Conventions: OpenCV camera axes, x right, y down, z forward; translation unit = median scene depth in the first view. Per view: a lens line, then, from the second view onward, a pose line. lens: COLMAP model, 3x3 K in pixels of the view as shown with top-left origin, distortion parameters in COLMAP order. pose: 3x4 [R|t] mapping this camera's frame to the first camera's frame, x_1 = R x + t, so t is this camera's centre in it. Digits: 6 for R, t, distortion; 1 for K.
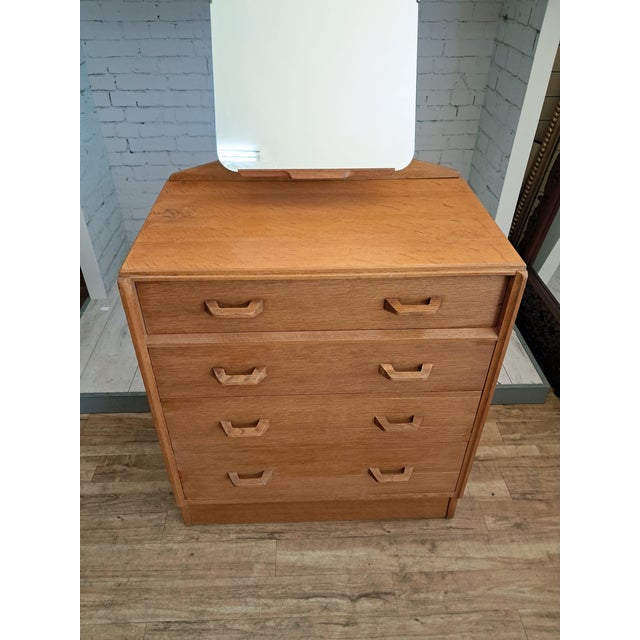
lens RADIAL K [[508.4, 0, 317.1], [0, 508.4, 323.2], [0, 0, 1]] dist [0.032195, -0.053016]
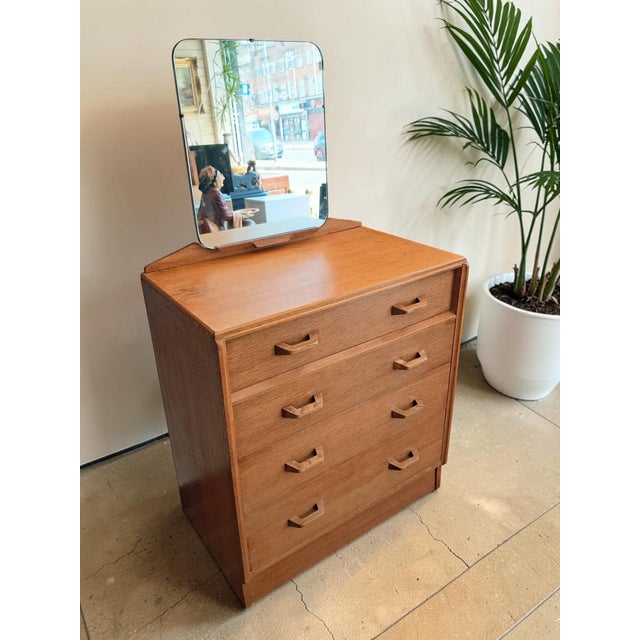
lens RADIAL K [[508.4, 0, 320.7], [0, 508.4, 324.6], [0, 0, 1]] dist [0.032195, -0.053016]
pose [[0.831923, -0.259858, 0.490284, -0.556719], [0.349309, 0.931778, -0.098859, 0.050308], [-0.431146, 0.253503, 0.865938, -0.035591]]
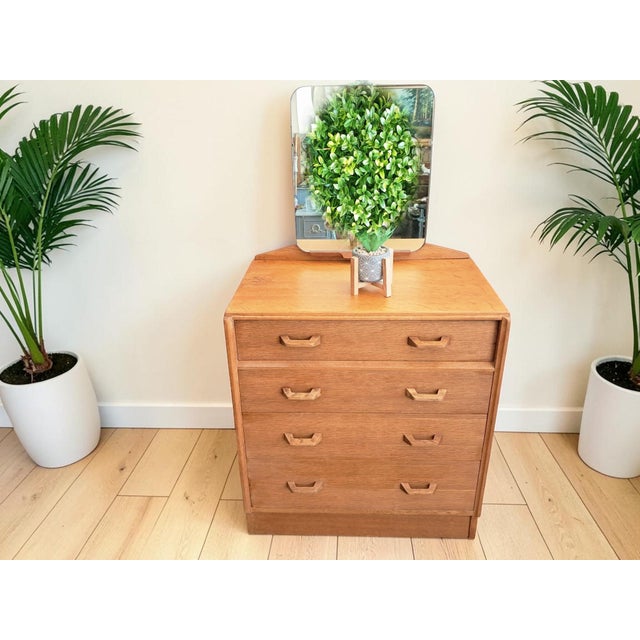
lens RADIAL K [[508.4, 0, 325.1], [0, 508.4, 322.1], [0, 0, 1]] dist [0.032195, -0.053016]
pose [[0.996374, 0.013674, -0.083971, 0.019295], [-0.029673, 0.980874, -0.192367, 0.153963], [0.079735, 0.194161, 0.977724, -0.316778]]
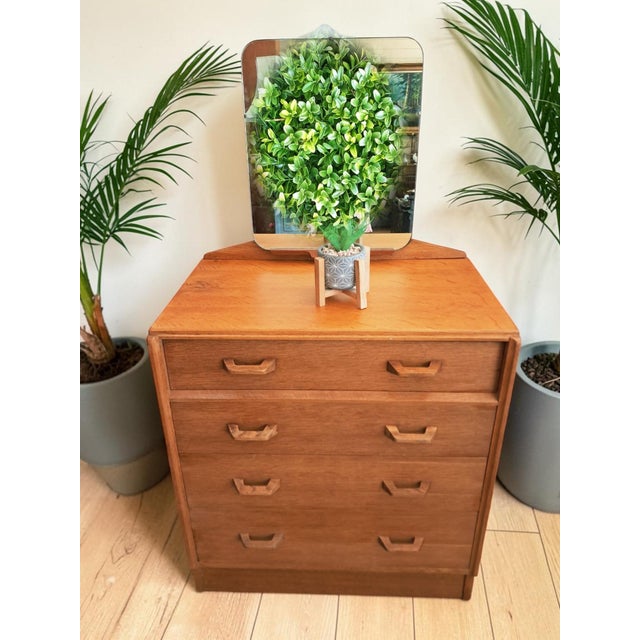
lens RADIAL K [[508.4, 0, 318.5], [0, 508.4, 327.6], [0, 0, 1]] dist [0.032195, -0.053016]
pose [[0.996725, 0.017774, -0.078882, 0.058855], [-0.030868, 0.985299, -0.168024, 0.055483], [0.074736, 0.169909, 0.982622, -0.067761]]
